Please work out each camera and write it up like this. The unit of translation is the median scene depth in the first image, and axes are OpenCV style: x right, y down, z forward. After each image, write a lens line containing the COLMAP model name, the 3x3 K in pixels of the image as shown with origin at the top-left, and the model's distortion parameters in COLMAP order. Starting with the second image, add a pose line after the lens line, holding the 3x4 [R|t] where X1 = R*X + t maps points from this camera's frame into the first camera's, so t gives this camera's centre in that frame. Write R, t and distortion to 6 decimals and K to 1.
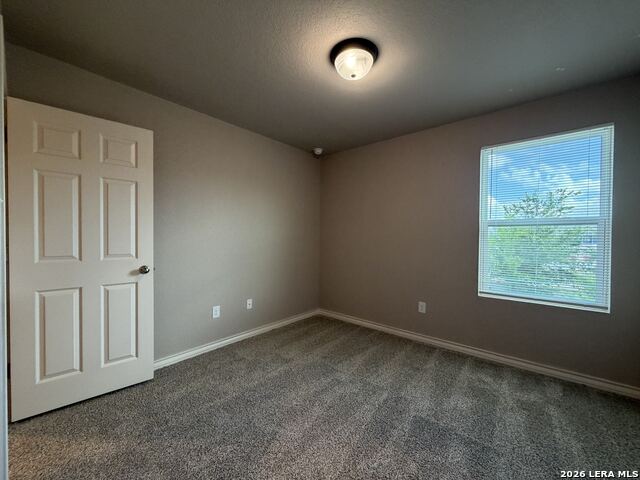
lens RADIAL K [[261.9, 0, 319.0], [0, 261.9, 237.8], [0, 0, 1]] dist [-0.000970, -0.000033]
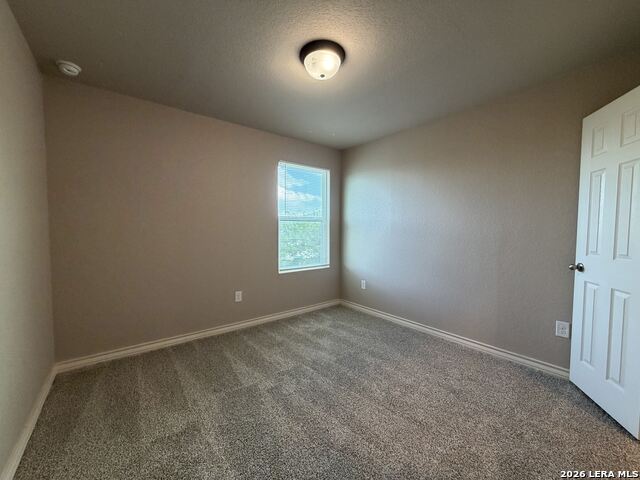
lens RADIAL K [[261.9, 0, 319.0], [0, 261.9, 237.8], [0, 0, 1]] dist [-0.000970, -0.000033]
pose [[0.170682, -0.038744, 0.984564, -0.697037], [0.007245, 0.999249, 0.038066, -0.004302], [-0.985300, 0.000636, 0.170834, 0.628061]]
